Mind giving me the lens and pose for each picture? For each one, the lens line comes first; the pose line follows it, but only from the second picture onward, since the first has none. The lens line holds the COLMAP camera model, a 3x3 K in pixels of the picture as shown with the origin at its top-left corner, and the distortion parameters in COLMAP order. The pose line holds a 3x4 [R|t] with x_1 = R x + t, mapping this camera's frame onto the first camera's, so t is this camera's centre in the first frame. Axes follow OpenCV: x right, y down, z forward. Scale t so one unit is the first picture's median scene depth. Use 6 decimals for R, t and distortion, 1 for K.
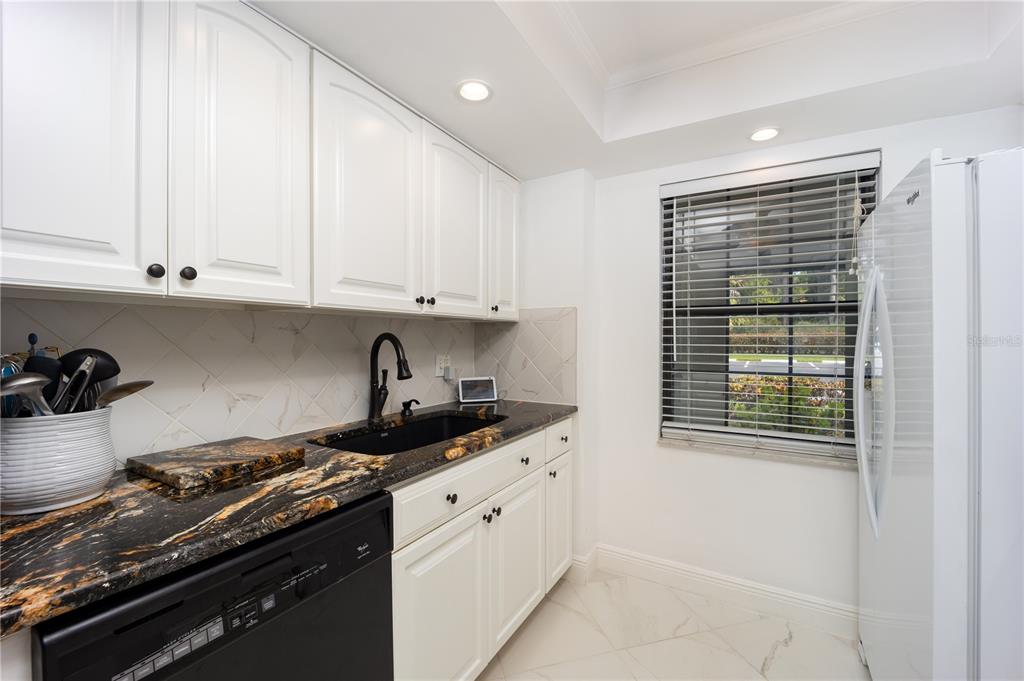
lens RADIAL K [[442.4, 0, 528.2], [0, 442.4, 337.7], [0, 0, 1]] dist [-0.022481, -0.000035]
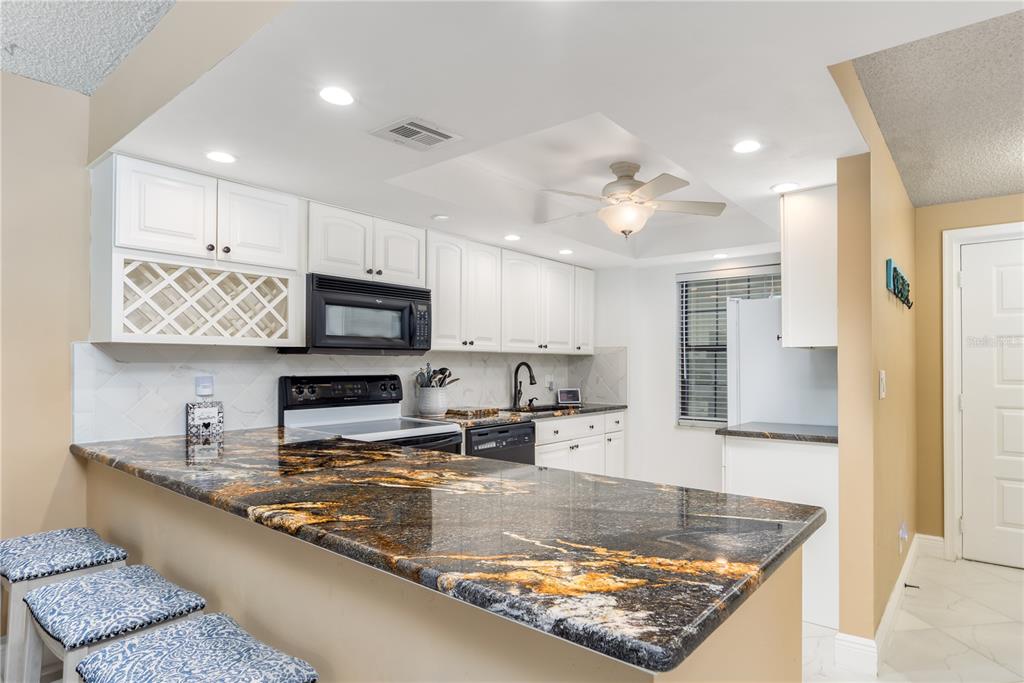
lens RADIAL K [[557.5, 0, 547.4], [0, 557.5, 361.7], [0, 0, 1]] dist [-0.002878, -0.000182]
pose [[0.986452, -0.002092, -0.164038, 0.192122], [0.000785, 0.999967, -0.008027, 0.006854], [0.164049, 0.007789, 0.986421, -1.396438]]
